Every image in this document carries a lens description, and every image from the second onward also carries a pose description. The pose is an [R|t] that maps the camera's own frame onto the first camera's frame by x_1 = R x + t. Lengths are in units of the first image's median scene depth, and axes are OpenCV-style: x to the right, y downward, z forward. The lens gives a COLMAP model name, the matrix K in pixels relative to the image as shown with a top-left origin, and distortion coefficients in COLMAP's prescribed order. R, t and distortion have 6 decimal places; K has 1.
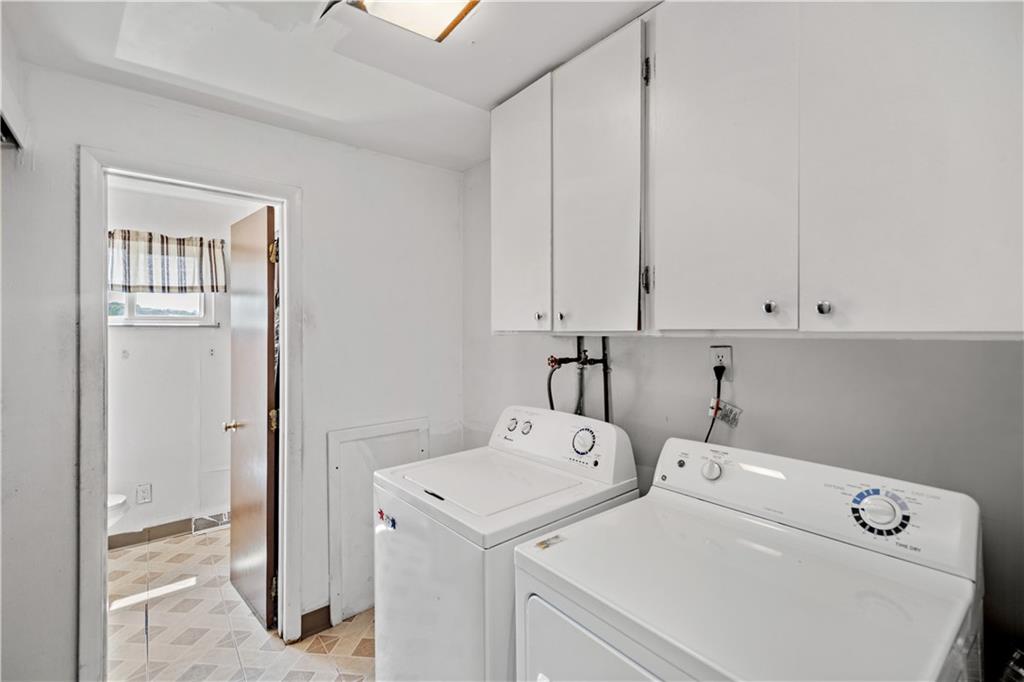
lens RADIAL K [[448.6, 0, 514.3], [0, 448.6, 336.2], [0, 0, 1]] dist [0.000490, -0.000076]
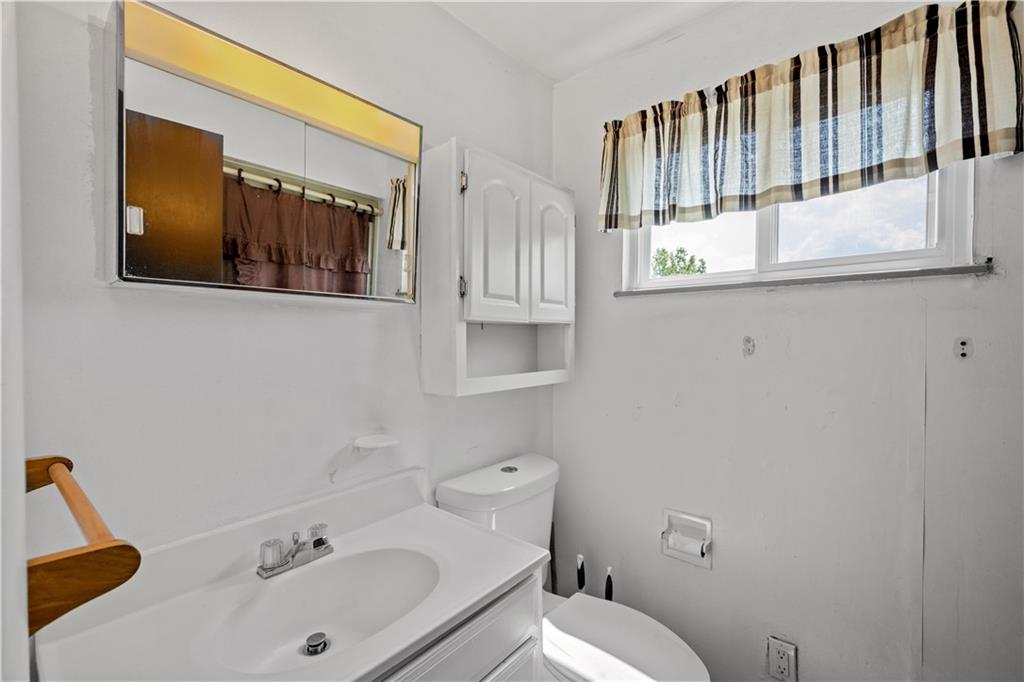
lens RADIAL K [[450.6, 0, 513.6], [0, 450.6, 339.7], [0, 0, 1]] dist [0.001340, 0.000034]
pose [[0.182386, 0.010213, -0.983174, -0.426659], [-0.012842, 0.999886, 0.008004, 0.033268], [0.983143, 0.011166, 0.182497, 0.643442]]
